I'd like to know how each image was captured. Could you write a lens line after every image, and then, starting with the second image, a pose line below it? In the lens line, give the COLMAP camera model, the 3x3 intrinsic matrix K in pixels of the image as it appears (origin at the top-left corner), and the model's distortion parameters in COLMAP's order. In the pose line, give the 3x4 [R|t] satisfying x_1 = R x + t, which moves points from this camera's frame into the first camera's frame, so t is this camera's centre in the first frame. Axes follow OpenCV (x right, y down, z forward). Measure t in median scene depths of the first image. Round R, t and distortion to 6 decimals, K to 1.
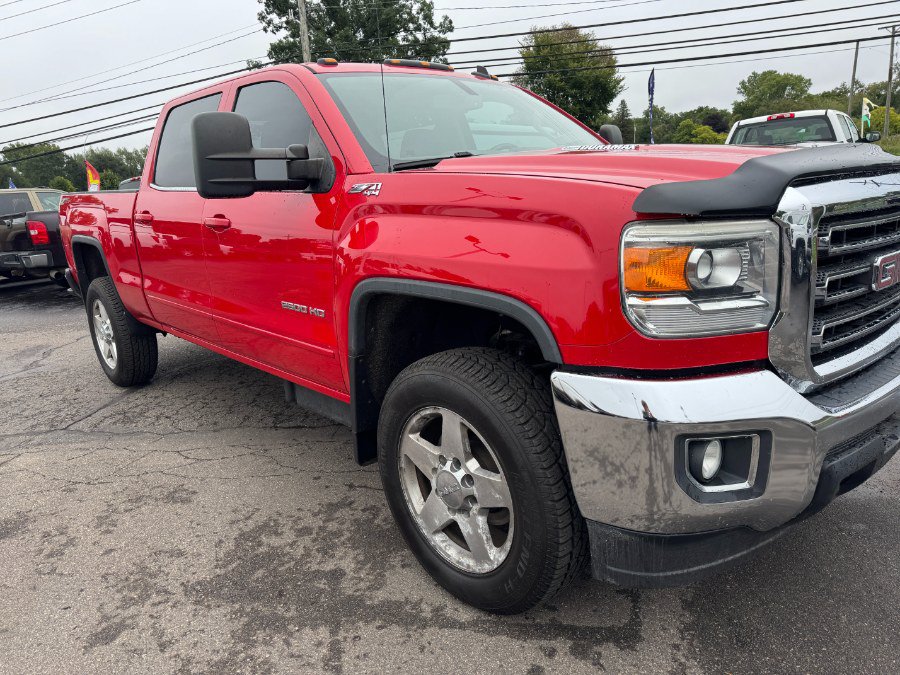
lens RADIAL K [[638.7, 0, 450.6], [0, 638.7, 341.4], [0, 0, 1]] dist [0.001457, 0.001645]
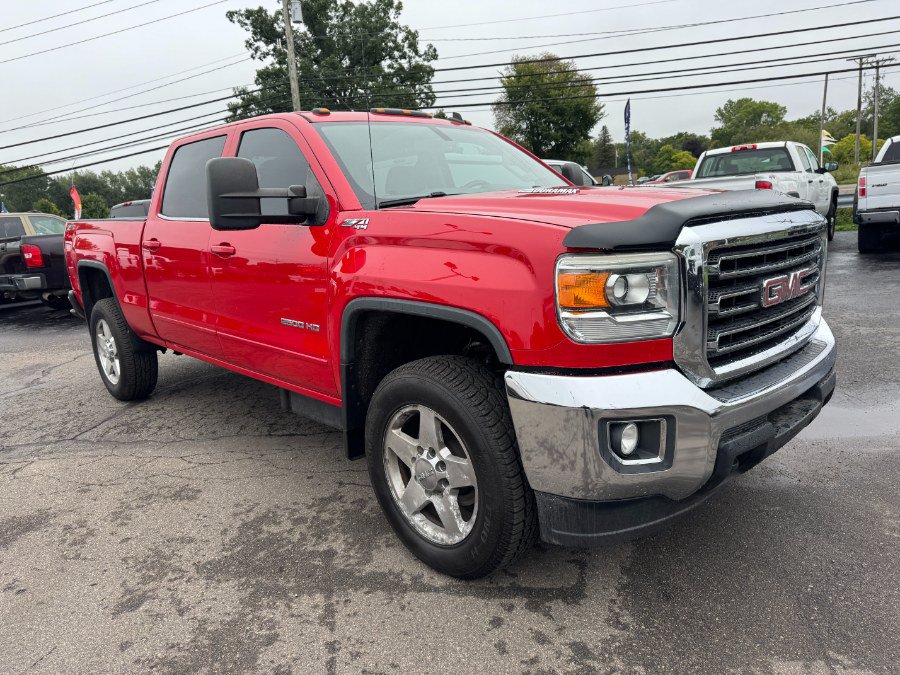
lens RADIAL K [[641.3, 0, 449.2], [0, 641.3, 337.3], [0, 0, 1]] dist [0.008909, -0.005537]
pose [[0.999790, -0.002496, 0.020333, 0.015171], [0.003323, 0.999164, -0.040755, 0.021146], [-0.020214, 0.040814, 0.998962, -0.175165]]
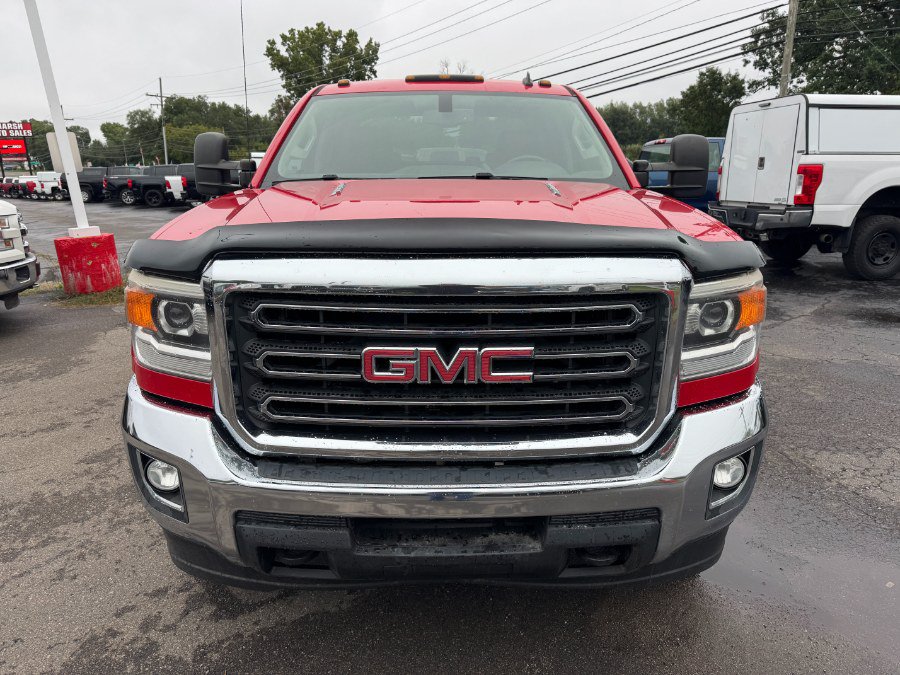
lens RADIAL K [[643.9, 0, 449.1], [0, 643.9, 336.3], [0, 0, 1]] dist [0.007438, -0.008637]
pose [[0.739222, 0.232960, -0.631886, 0.945039], [-0.197370, 0.972008, 0.127459, -0.201486], [0.643891, 0.030495, 0.764509, 0.265968]]
